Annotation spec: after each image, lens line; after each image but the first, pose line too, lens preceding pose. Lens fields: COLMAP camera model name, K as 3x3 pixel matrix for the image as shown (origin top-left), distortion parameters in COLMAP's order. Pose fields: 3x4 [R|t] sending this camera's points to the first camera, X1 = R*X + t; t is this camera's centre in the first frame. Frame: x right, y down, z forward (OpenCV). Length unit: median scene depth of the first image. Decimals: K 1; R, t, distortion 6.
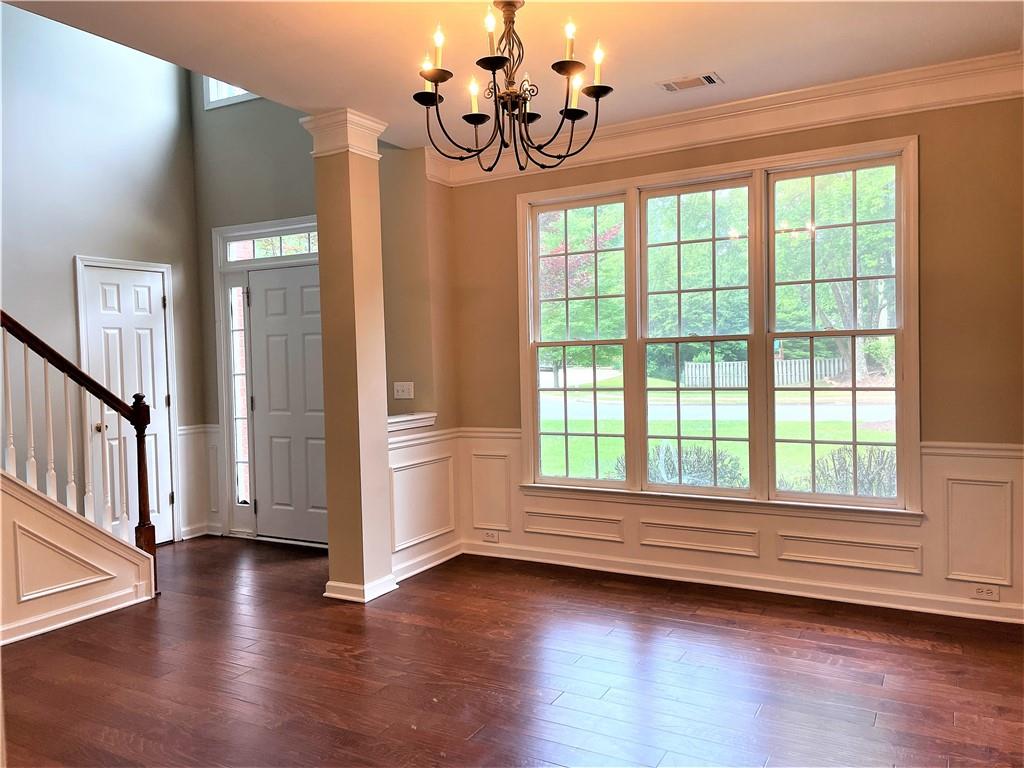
lens RADIAL K [[773.1, 0, 518.7], [0, 773.1, 387.5], [0, 0, 1]] dist [0.101897, -0.131501]
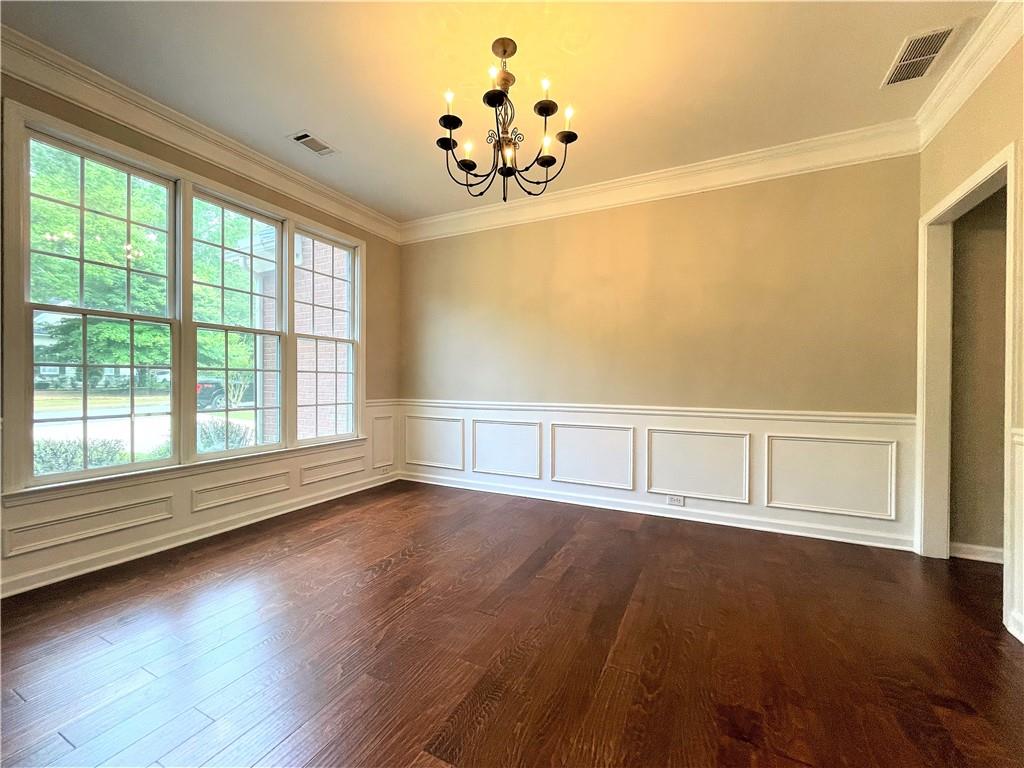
lens RADIAL K [[416.8, 0, 514.7], [0, 416.8, 388.0], [0, 0, 1]] dist [-0.001467, -0.000034]
pose [[-0.063110, 0.007590, 0.997978, -0.457810], [0.028630, 0.999573, -0.005792, 0.046495], [-0.997596, 0.028207, -0.063300, 0.599112]]
